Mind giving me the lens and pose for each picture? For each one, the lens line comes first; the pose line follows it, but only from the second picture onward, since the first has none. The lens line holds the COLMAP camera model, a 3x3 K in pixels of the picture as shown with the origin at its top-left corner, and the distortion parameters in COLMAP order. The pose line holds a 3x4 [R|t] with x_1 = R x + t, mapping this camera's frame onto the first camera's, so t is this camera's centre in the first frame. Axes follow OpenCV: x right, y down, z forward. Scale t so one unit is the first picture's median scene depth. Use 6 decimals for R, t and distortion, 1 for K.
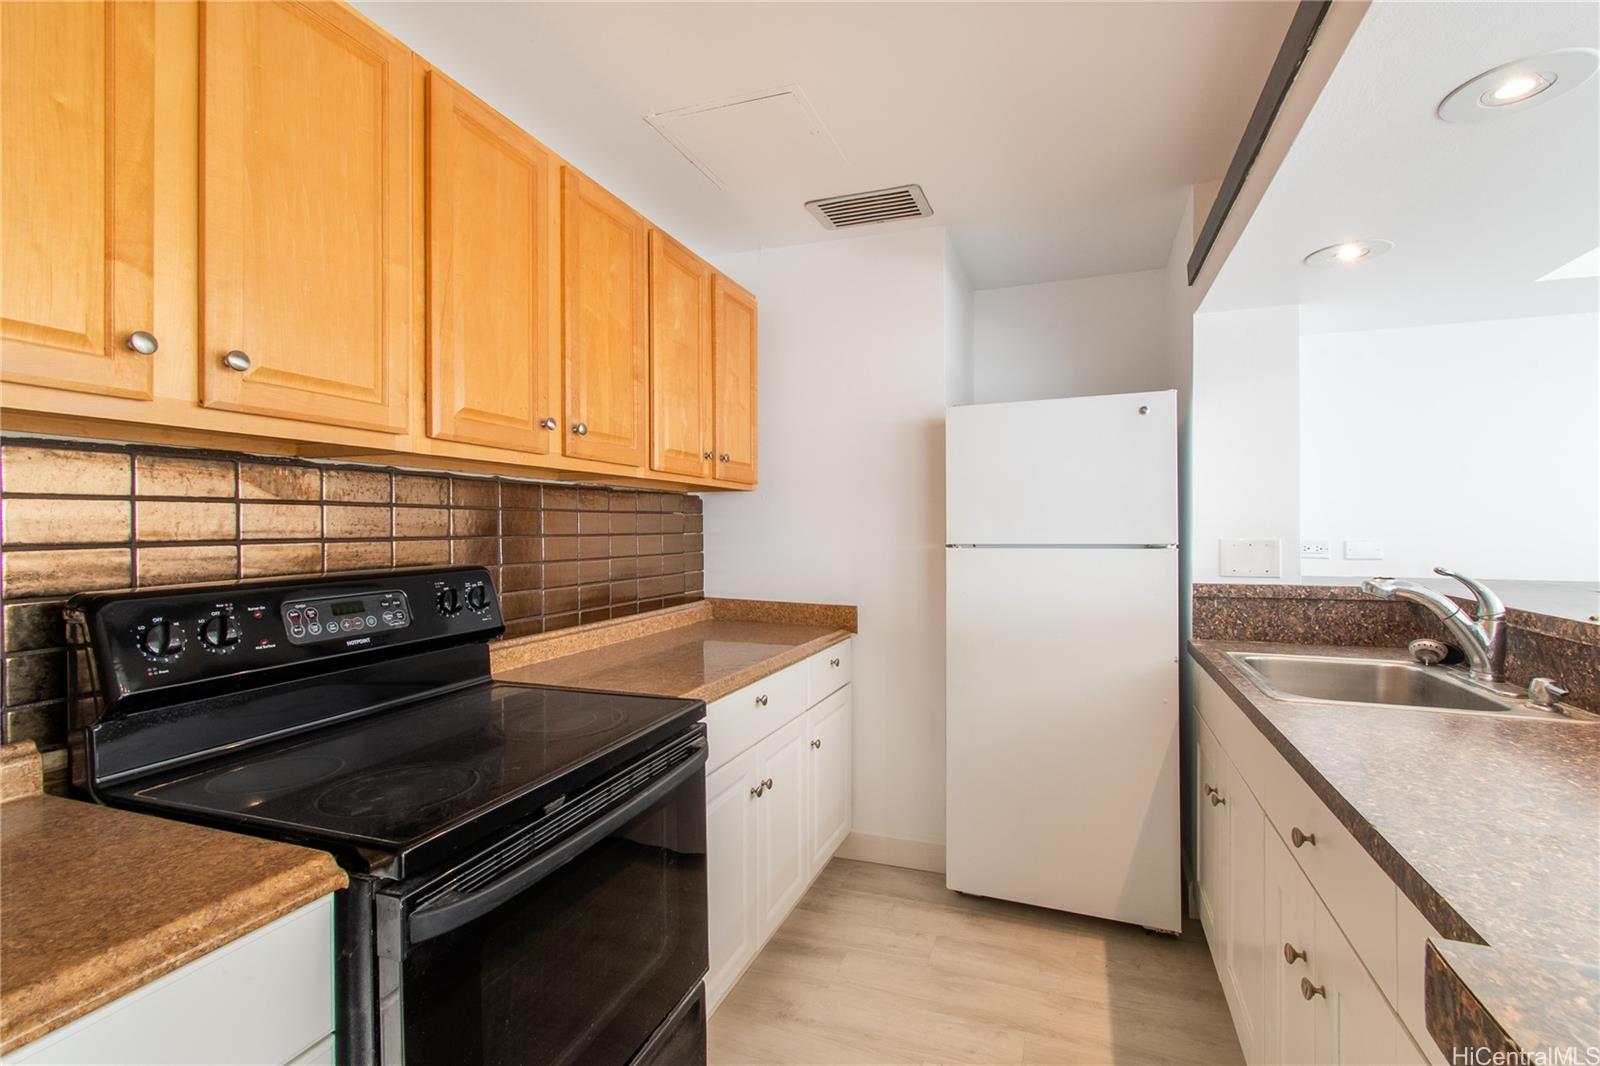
lens RADIAL K [[734.2, 0, 800.0], [0, 734.2, 533.0], [0, 0, 1]] dist [-0.001288, 0.000166]
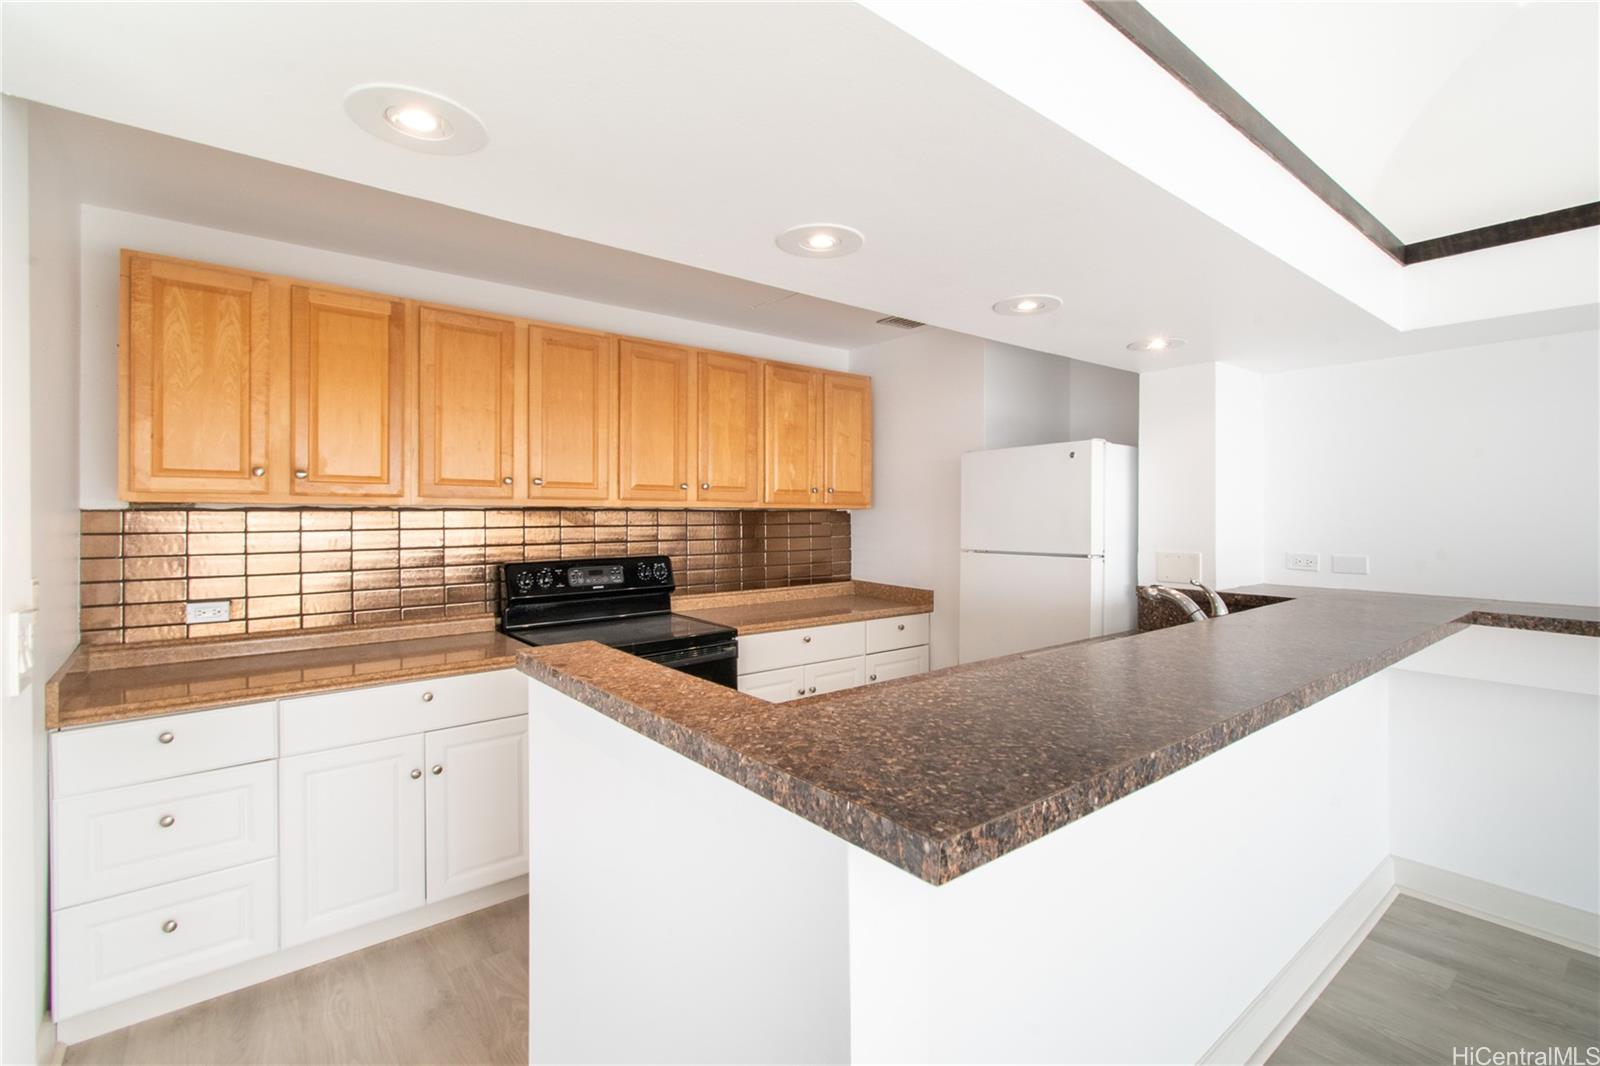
lens RADIAL K [[713.5, 0, 796.5], [0, 713.5, 520.4], [0, 0, 1]] dist [-0.000315, 0.000057]
pose [[0.853139, 0.005860, -0.521651, 1.127229], [-0.005127, 0.999983, 0.002848, -0.074295], [0.521658, 0.000245, 0.853155, -0.608435]]
